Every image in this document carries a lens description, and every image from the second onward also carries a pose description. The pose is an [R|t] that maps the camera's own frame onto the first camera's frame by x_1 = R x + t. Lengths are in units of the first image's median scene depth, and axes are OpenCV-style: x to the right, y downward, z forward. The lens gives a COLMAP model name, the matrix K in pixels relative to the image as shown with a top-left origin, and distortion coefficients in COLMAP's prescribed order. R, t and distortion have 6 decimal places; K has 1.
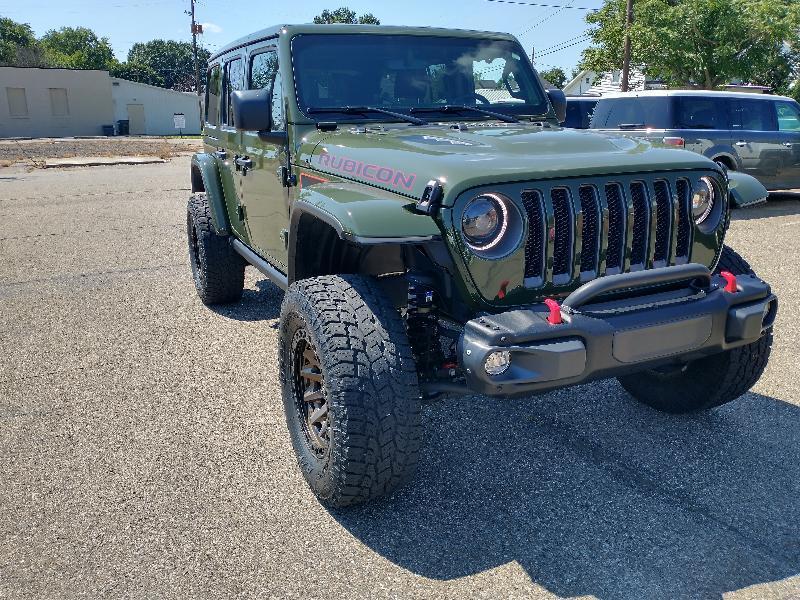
lens RADIAL K [[685.9, 0, 397.6], [0, 685.9, 319.4], [0, 0, 1]] dist [0.004548, -0.005413]
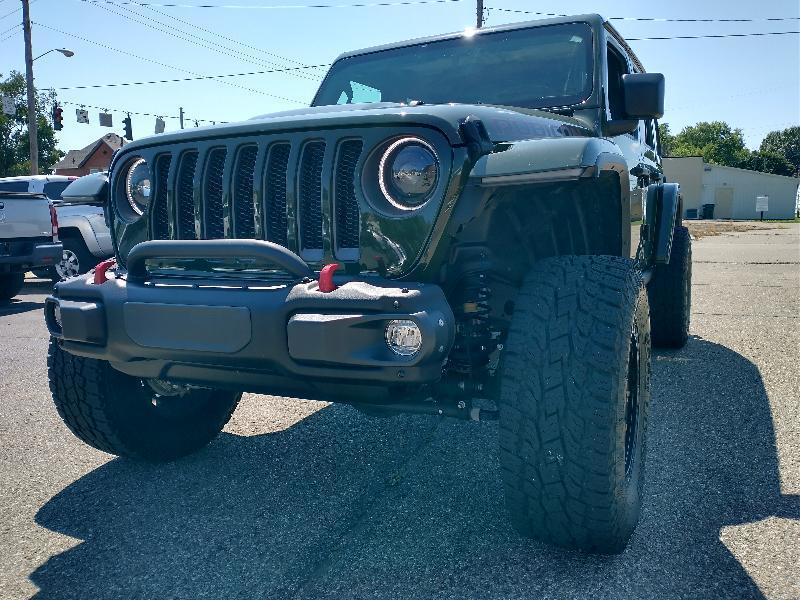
lens RADIAL K [[695.2, 0, 402.8], [0, 695.2, 299.8], [0, 0, 1]] dist [-0.005470, -0.013675]
pose [[0.604217, 0.100789, -0.790420, 0.642638], [-0.230614, 0.971634, -0.052391, -0.010862], [0.762718, 0.213937, 0.610321, 0.383338]]
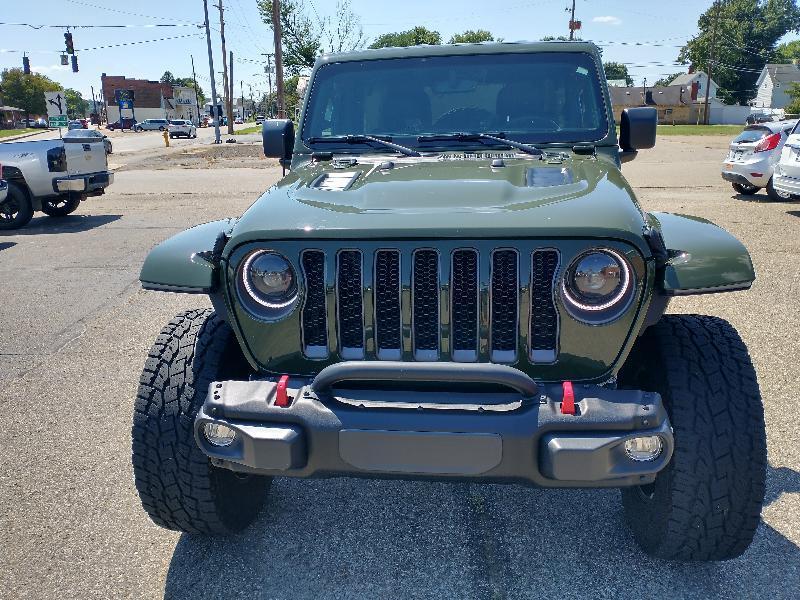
lens RADIAL K [[695.2, 0, 402.8], [0, 695.2, 299.8], [0, 0, 1]] dist [-0.005470, -0.013675]
pose [[0.840516, 0.146301, -0.521659, 0.425911], [-0.155414, 0.987493, 0.026538, -0.091957], [0.519017, 0.058768, 0.852741, 0.159039]]
